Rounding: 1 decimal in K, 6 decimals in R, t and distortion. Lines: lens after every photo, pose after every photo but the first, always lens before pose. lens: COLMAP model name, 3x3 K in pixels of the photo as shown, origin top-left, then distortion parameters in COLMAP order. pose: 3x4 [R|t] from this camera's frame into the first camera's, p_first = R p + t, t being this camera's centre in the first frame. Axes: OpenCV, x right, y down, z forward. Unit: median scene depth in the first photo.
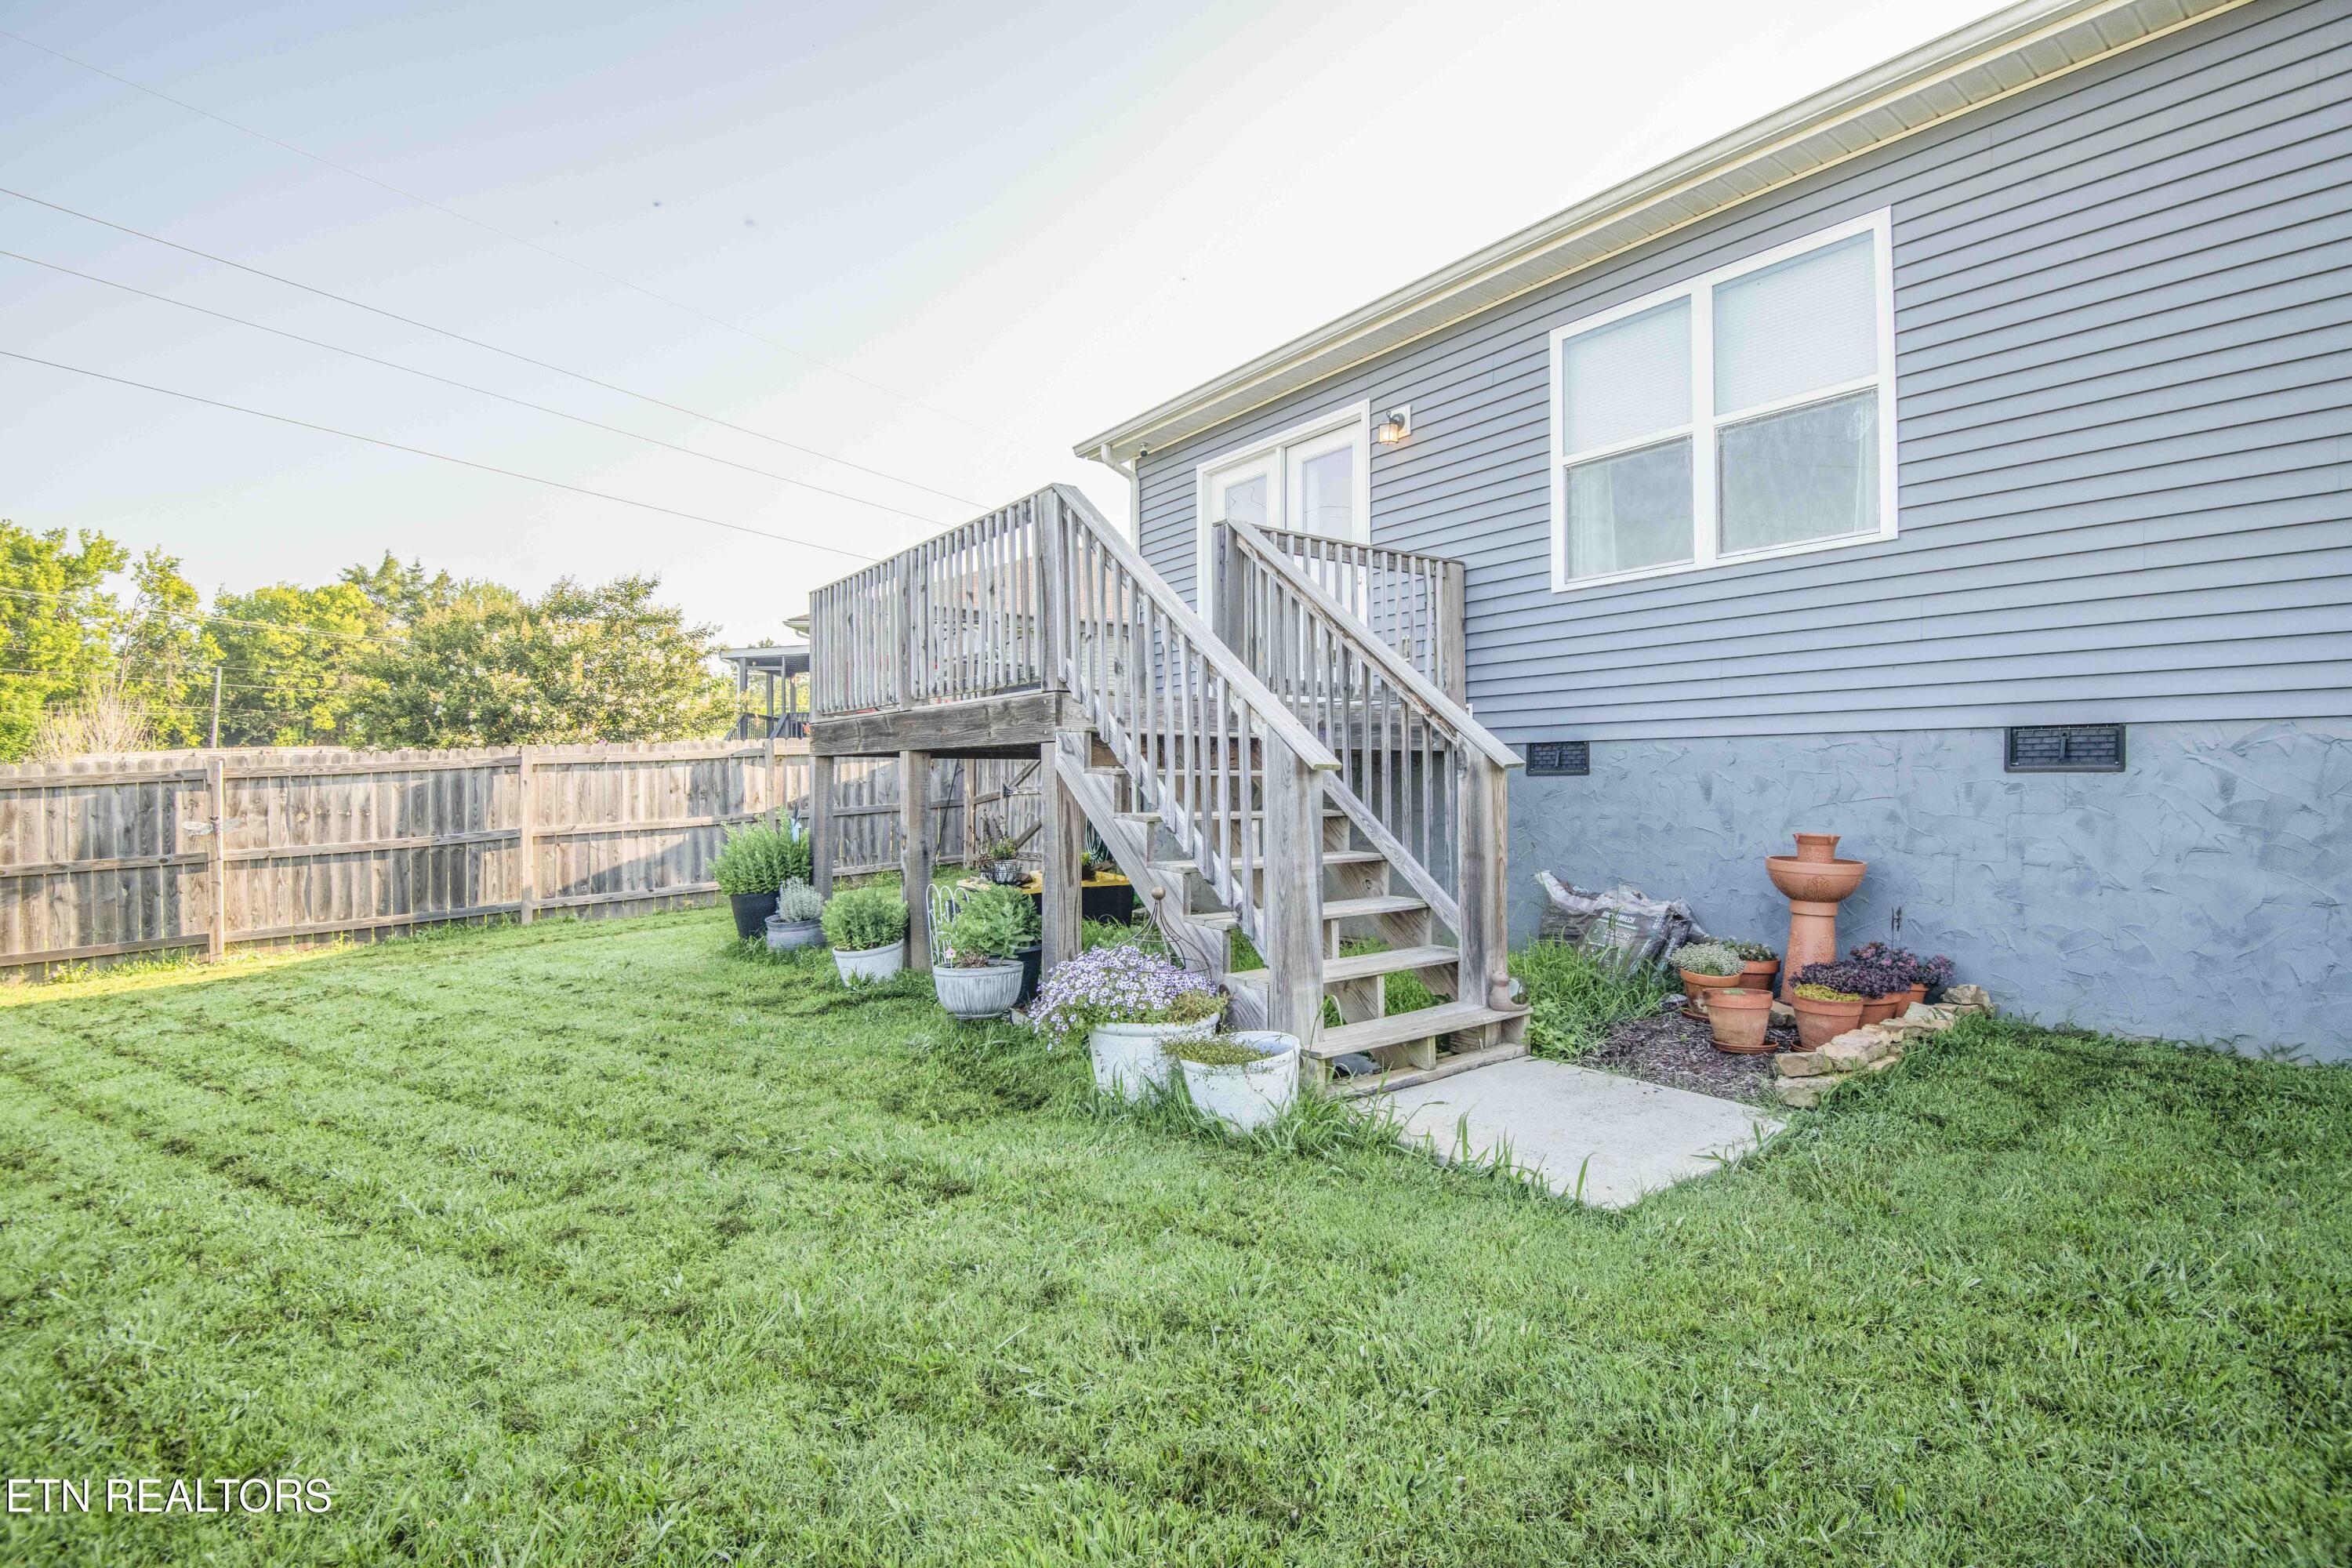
lens RADIAL K [[1085.7, 0, 1185.5], [0, 1085.7, 785.7], [0, 0, 1]] dist [-0.013226, -0.018277]
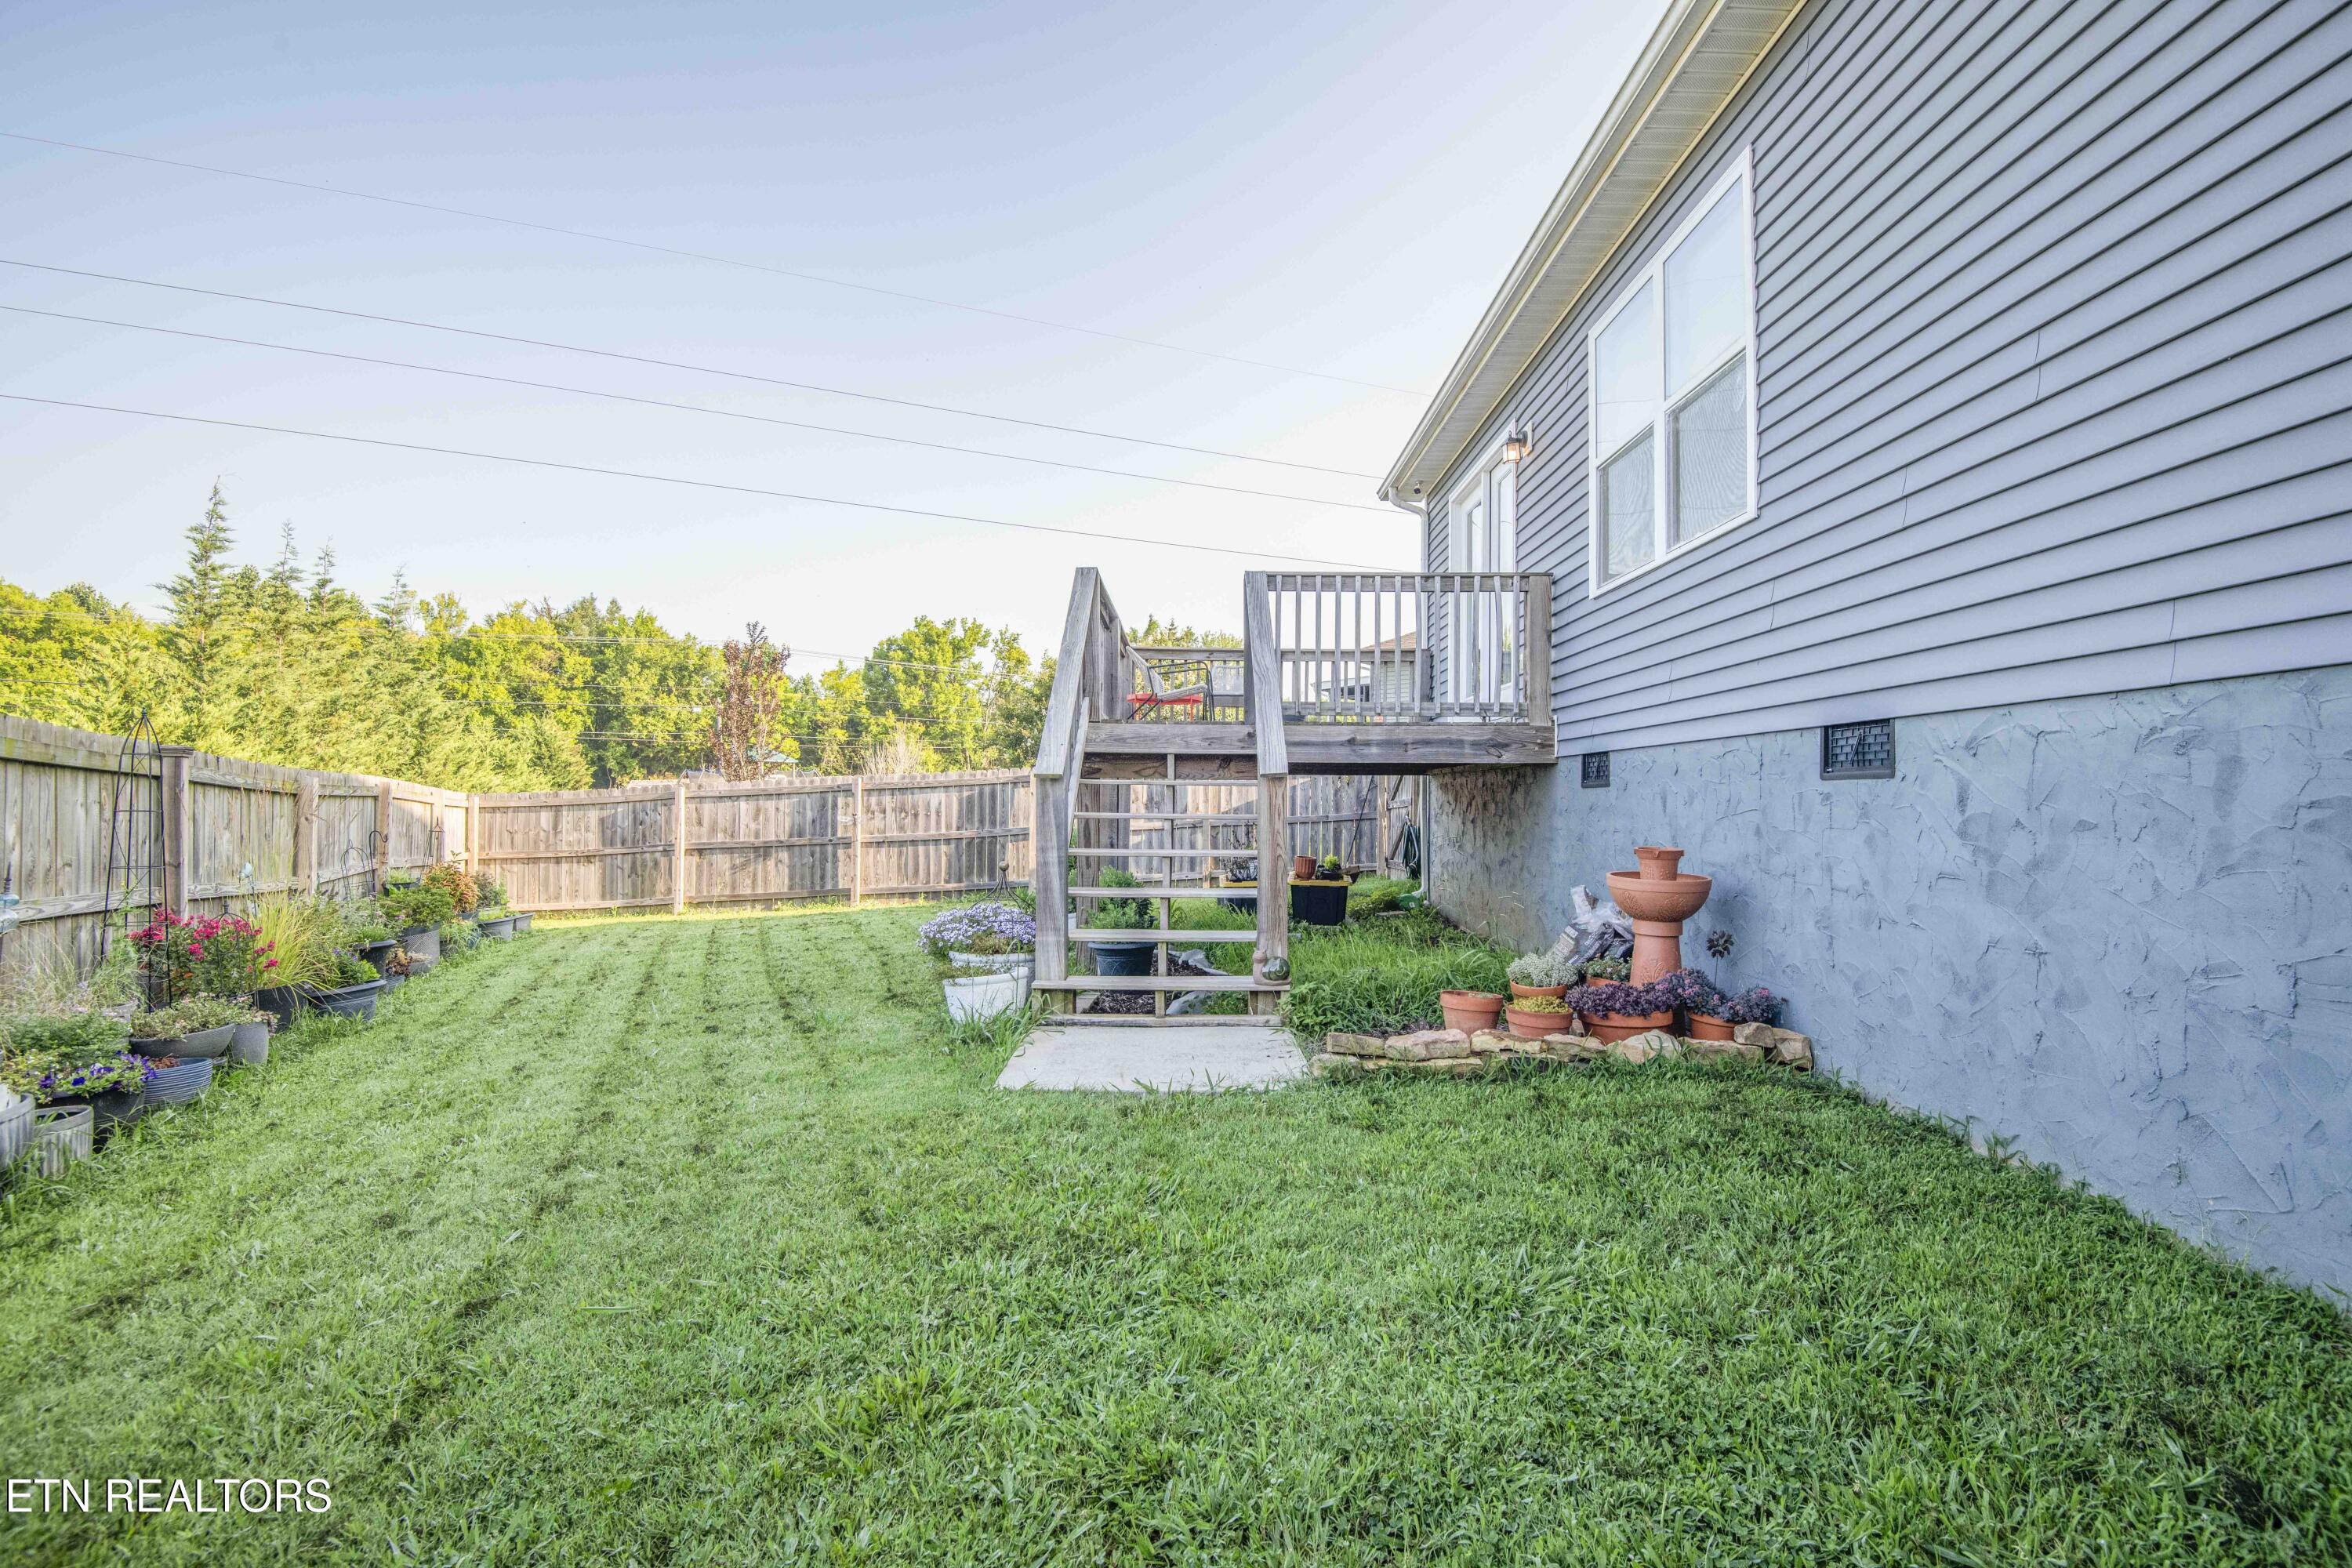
lens RADIAL K [[1085.7, 0, 1185.5], [0, 1085.7, 785.7], [0, 0, 1]] dist [-0.013226, -0.018277]
pose [[0.796938, 0.000046, -0.604061, 0.434164], [-0.010572, 0.999848, -0.013872, 0.004591], [0.603969, 0.017441, 0.796817, 0.006624]]
